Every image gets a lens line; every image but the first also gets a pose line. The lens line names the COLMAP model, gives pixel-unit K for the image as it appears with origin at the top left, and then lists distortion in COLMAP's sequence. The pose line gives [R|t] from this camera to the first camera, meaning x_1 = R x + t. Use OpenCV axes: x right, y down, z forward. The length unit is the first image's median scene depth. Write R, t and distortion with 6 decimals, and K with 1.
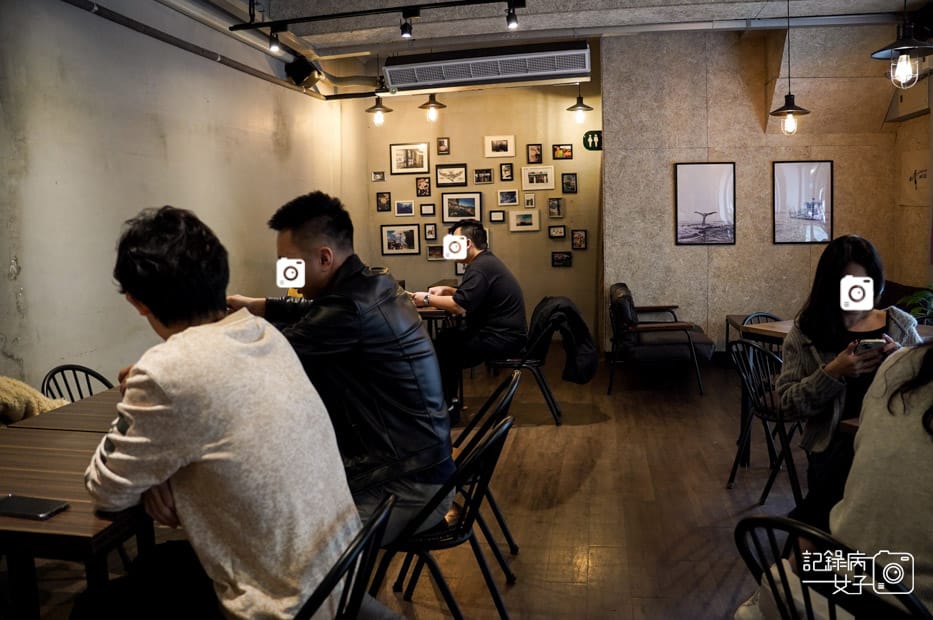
lens RADIAL K [[722.2, 0, 466.5], [0, 722.2, 310.0], [0, 0, 1]] dist [-0.180336, 0.088638]
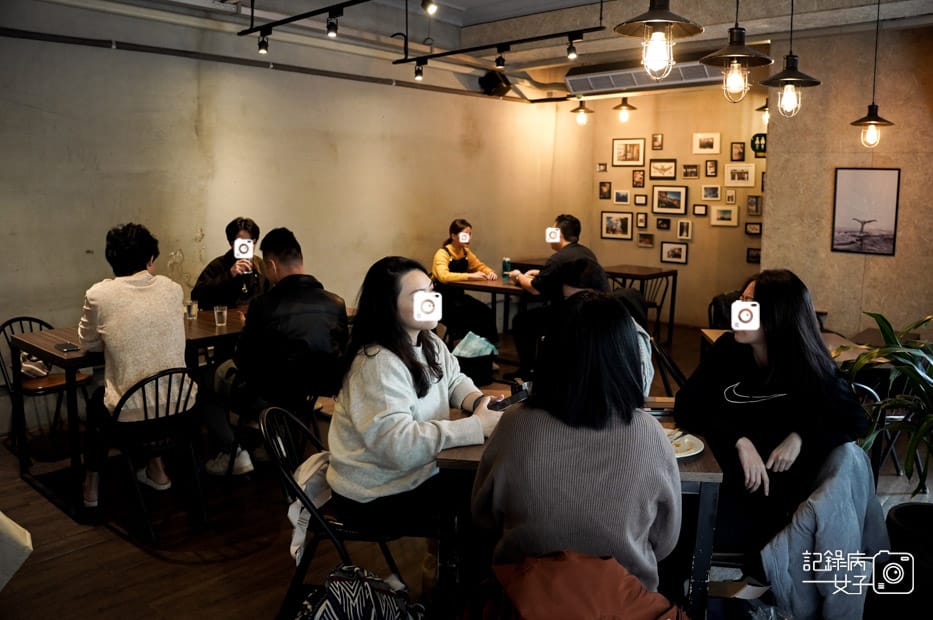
lens RADIAL K [[722.2, 0, 466.5], [0, 722.2, 310.0], [0, 0, 1]] dist [-0.180336, 0.088638]
pose [[0.854024, 0.120582, -0.506066, 0.295288], [-0.101131, 0.992690, 0.065865, -0.018447], [0.510309, -0.005071, 0.859976, -0.066474]]
